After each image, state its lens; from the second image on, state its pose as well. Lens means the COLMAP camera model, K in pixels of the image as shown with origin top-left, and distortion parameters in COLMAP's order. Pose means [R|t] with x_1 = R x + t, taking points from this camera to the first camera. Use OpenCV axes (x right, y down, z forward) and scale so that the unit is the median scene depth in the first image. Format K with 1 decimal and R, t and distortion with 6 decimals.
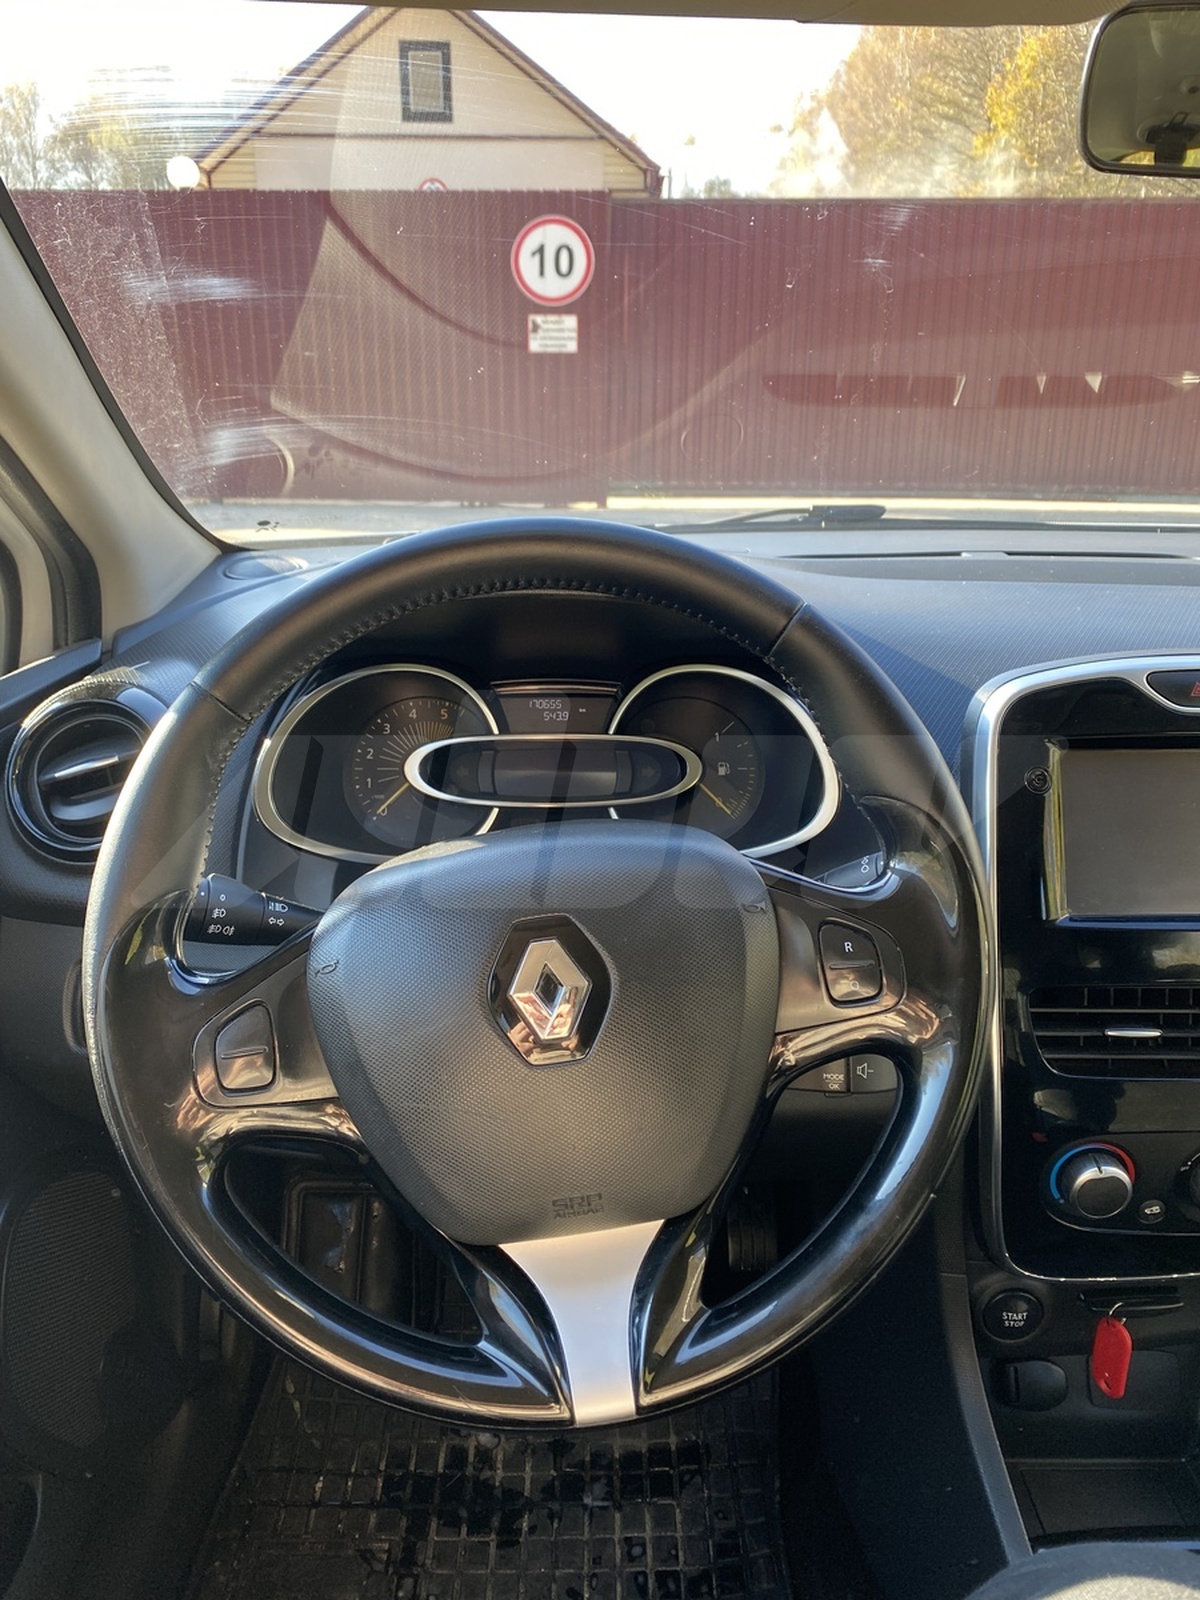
lens RADIAL K [[1216.8, 0, 600.0], [0, 1216.8, 800.0], [0, 0, 1]] dist [0.000266, -0.003624]
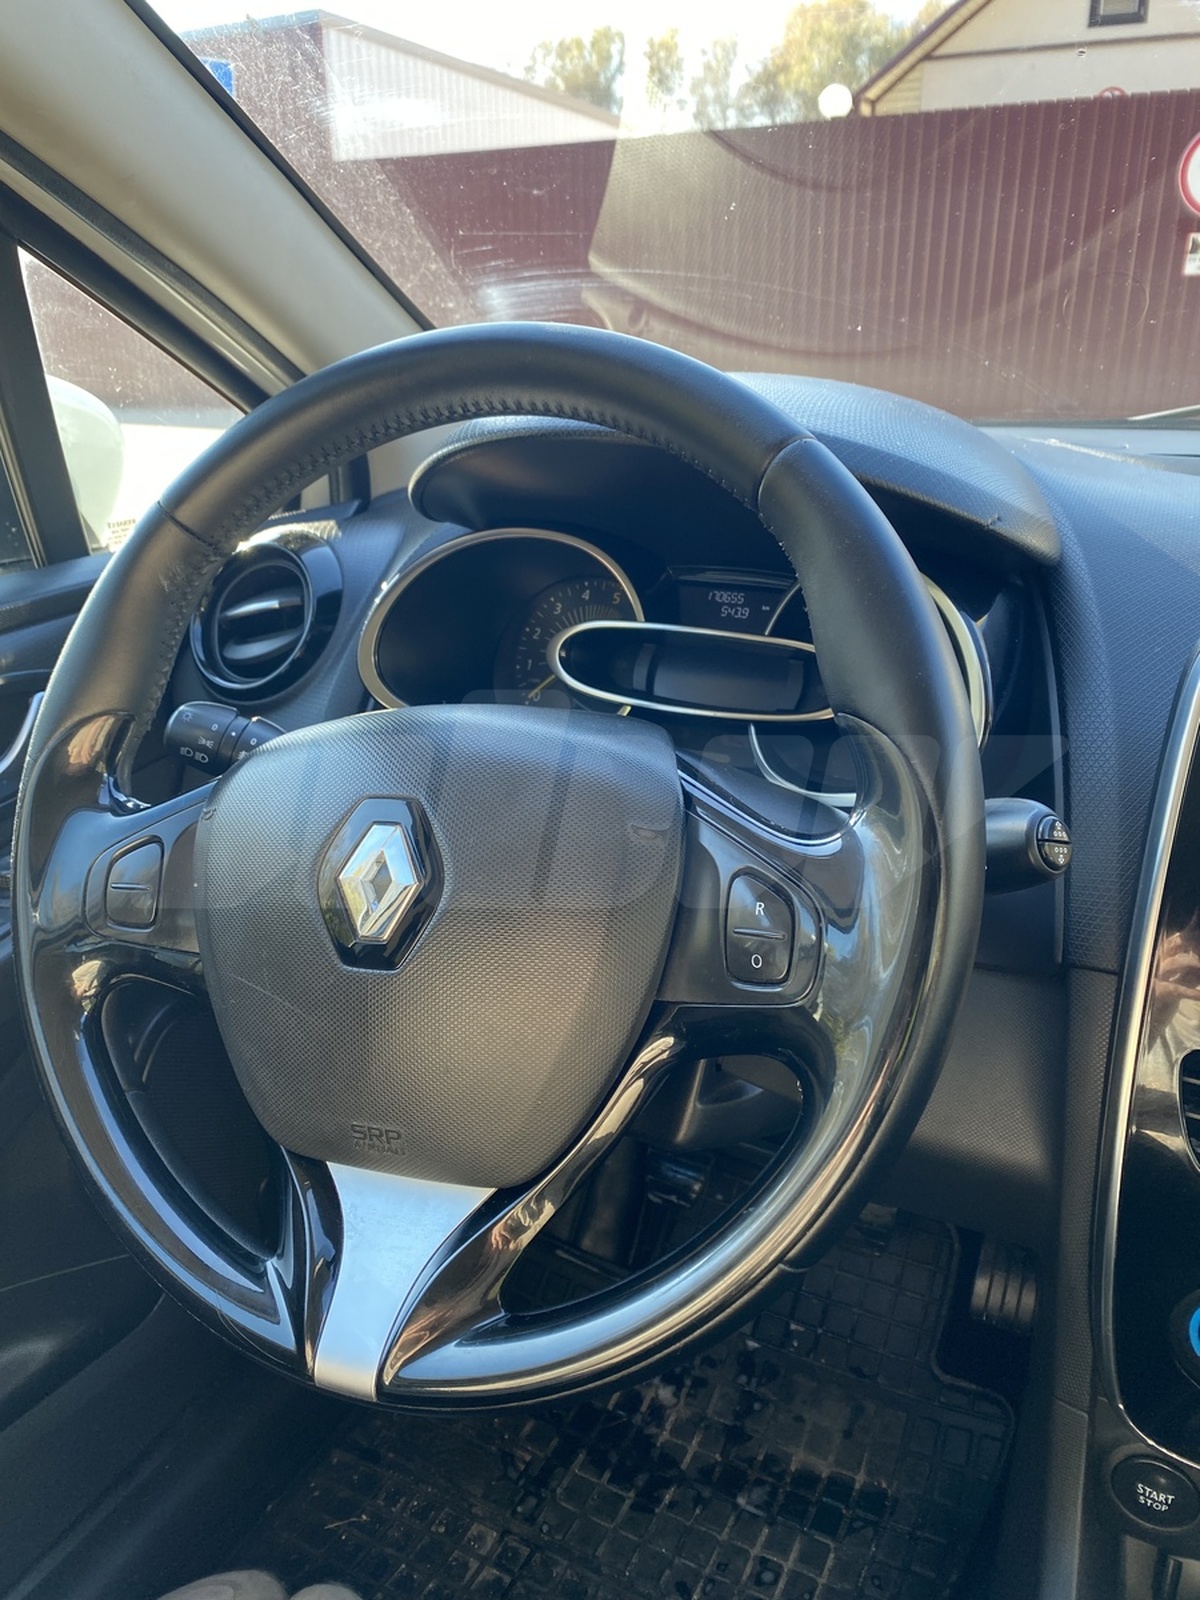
lens RADIAL K [[1213.5, 0, 594.7], [0, 1213.5, 796.3], [0, 0, 1]] dist [0.006393, -0.016451]
pose [[0.881080, 0.163029, -0.443981, 0.213214], [-0.143536, 0.986611, 0.077436, 0.005157], [0.450660, -0.004500, 0.892684, 0.151410]]
